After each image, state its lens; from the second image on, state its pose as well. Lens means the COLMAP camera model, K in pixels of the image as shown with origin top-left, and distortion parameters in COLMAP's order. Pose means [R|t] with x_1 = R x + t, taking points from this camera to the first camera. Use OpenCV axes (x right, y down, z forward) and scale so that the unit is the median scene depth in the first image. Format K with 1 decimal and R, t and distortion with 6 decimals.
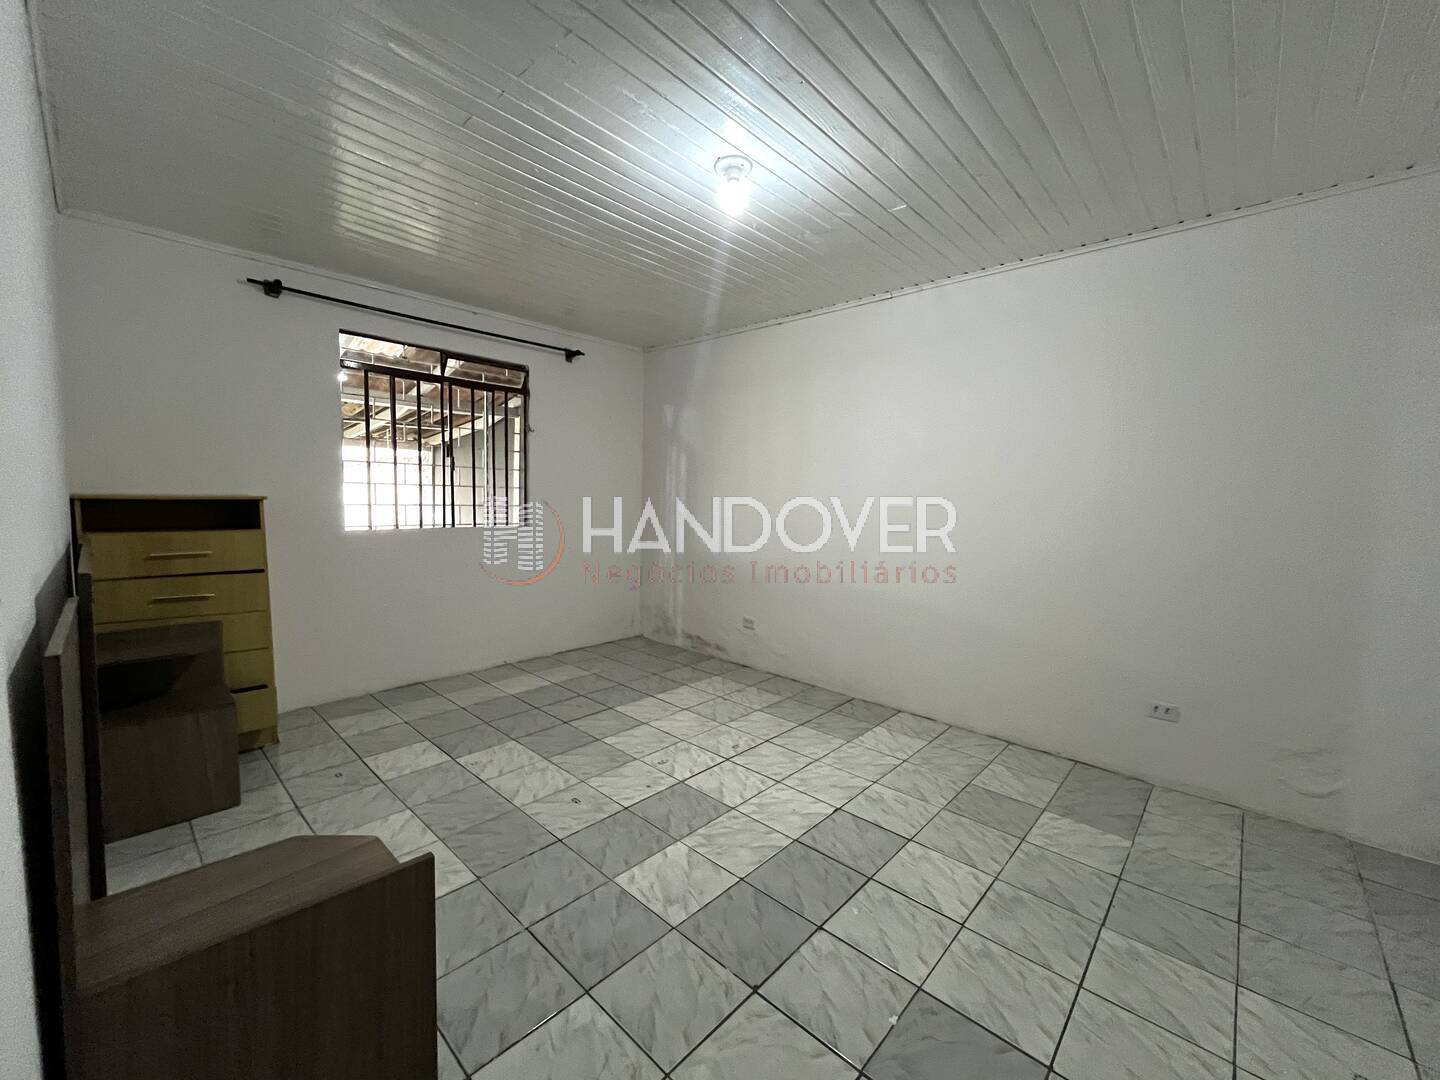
lens RADIAL K [[578.5, 0, 720.0], [0, 578.5, 540.0], [0, 0, 1]] dist [-0.000785, -0.000151]
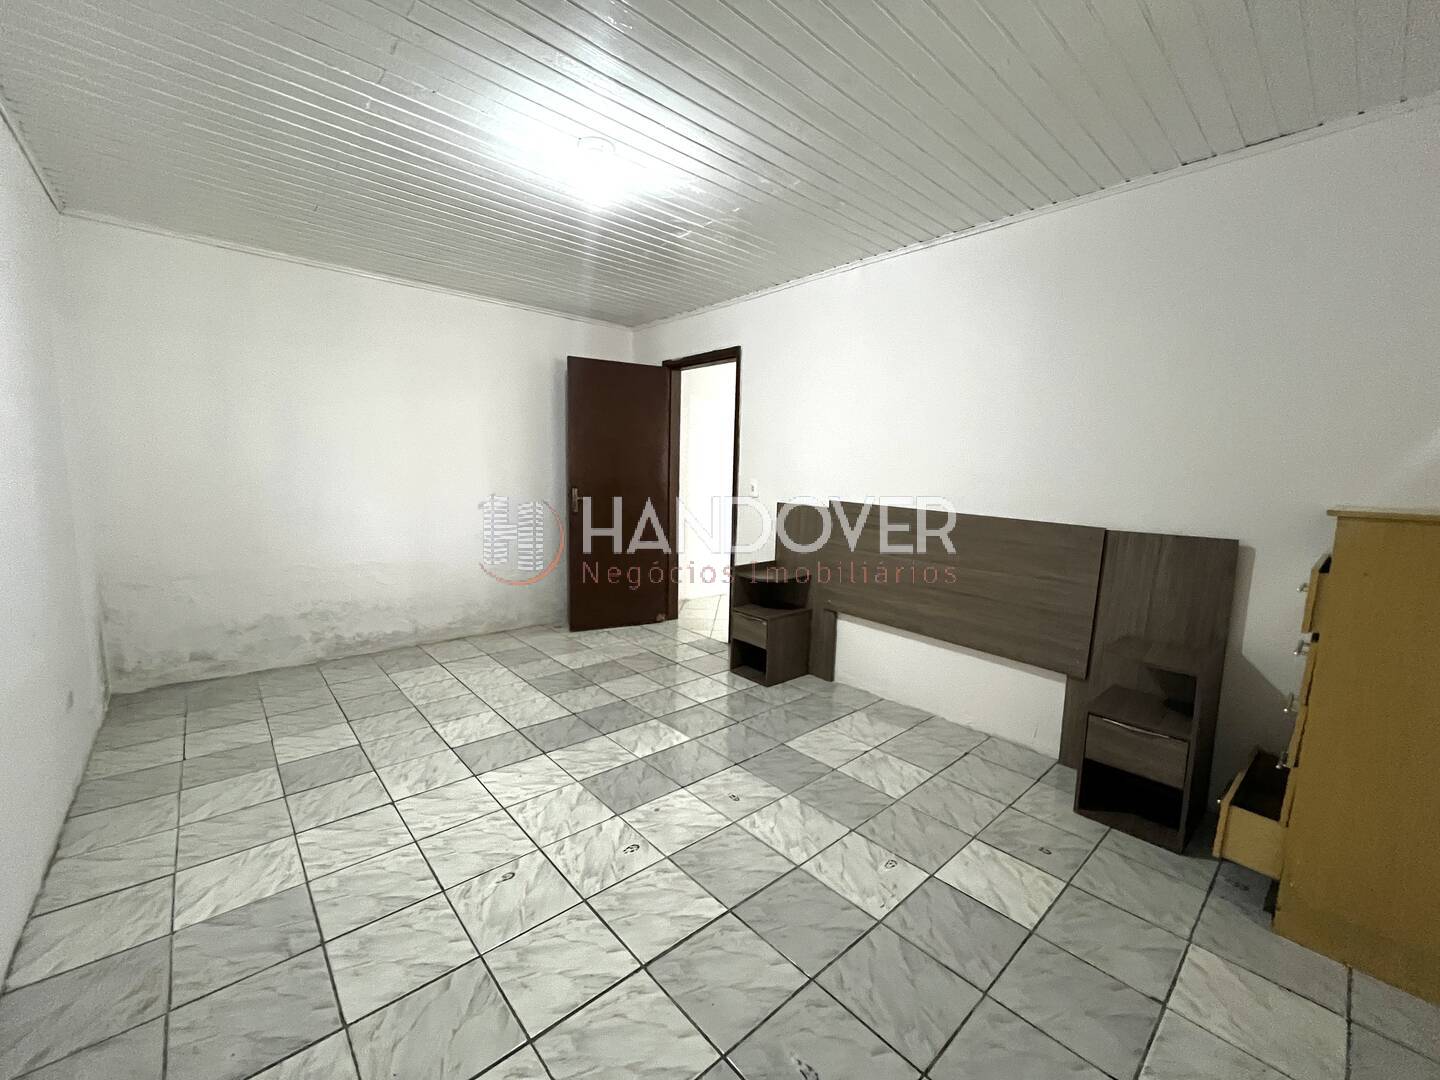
lens RADIAL K [[578.5, 0, 720.0], [0, 578.5, 540.0], [0, 0, 1]] dist [-0.000785, -0.000151]
pose [[-0.994625, -0.057709, 0.085967, -0.265948], [-0.039917, 0.979809, 0.195911, -0.145434], [-0.095537, 0.191426, -0.976846, 1.743779]]
